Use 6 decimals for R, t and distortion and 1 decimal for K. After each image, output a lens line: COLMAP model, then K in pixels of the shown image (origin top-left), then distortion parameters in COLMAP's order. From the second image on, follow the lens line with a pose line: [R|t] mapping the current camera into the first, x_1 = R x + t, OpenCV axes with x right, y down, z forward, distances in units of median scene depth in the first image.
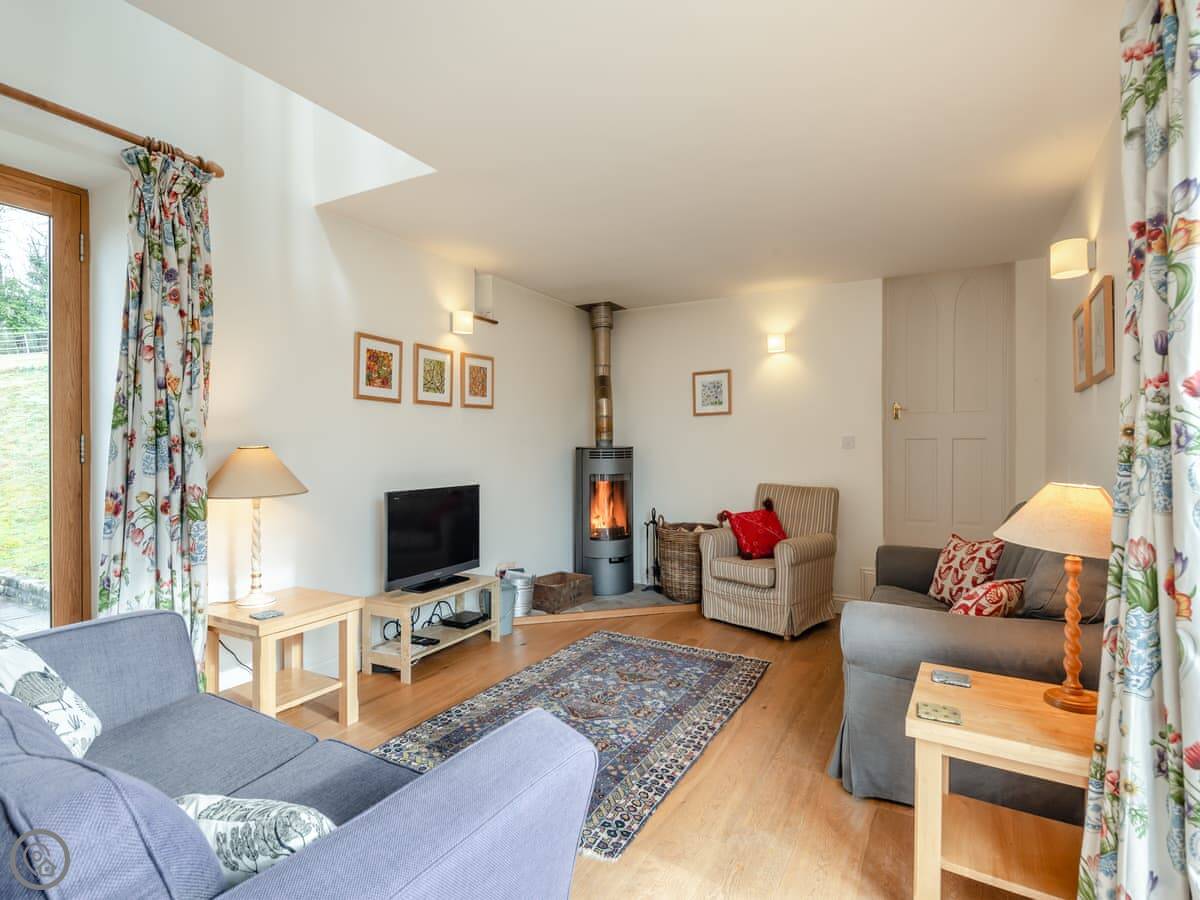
lens RADIAL K [[589.3, 0, 607.0], [0, 589.3, 436.3], [0, 0, 1]] dist [0.012180, -0.008115]
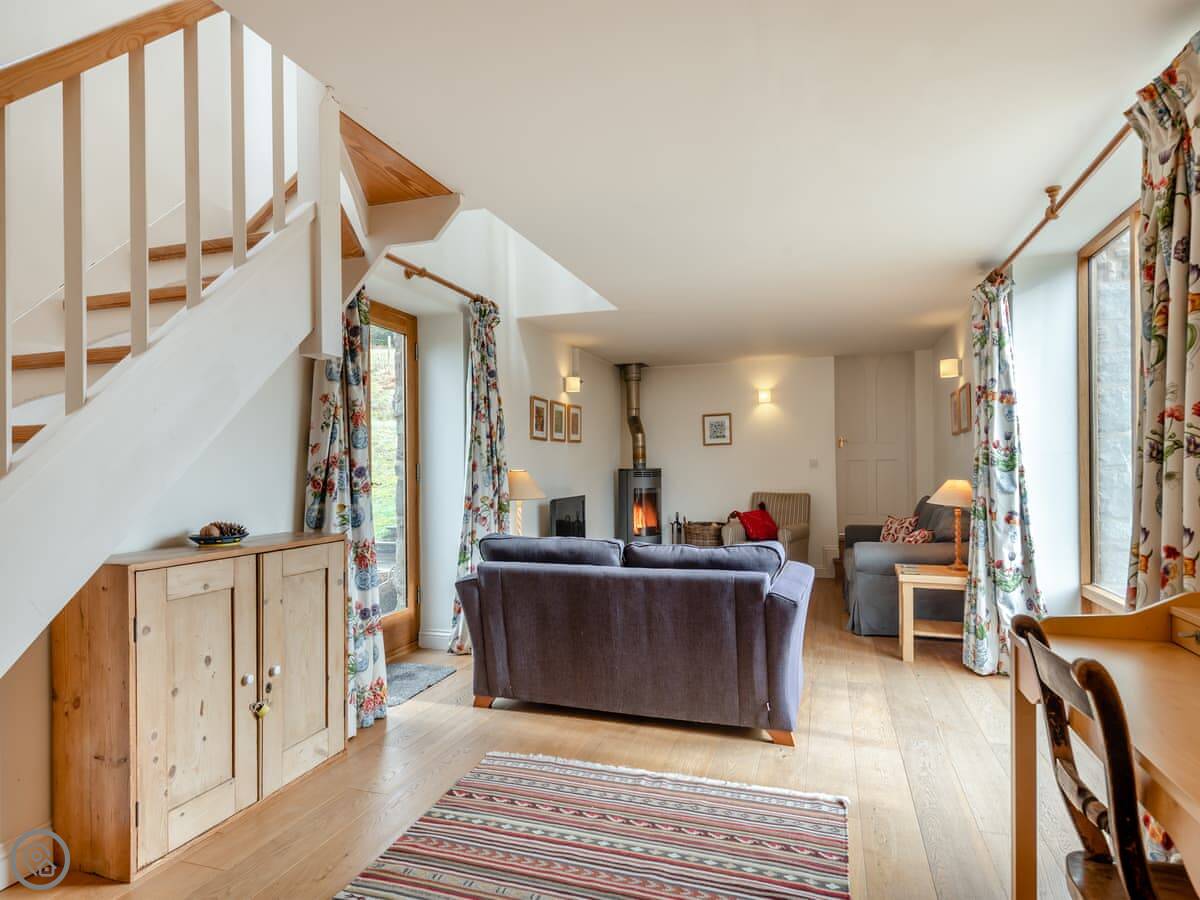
lens RADIAL K [[600.4, 0, 597.9], [0, 600.4, 453.3], [0, 0, 1]] dist [0.007456, -0.000120]
pose [[0.987707, -0.009260, 0.156042, -0.583412], [0.010635, 0.999912, -0.007982, -0.014107], [-0.155955, 0.009543, 0.987718, -0.670964]]
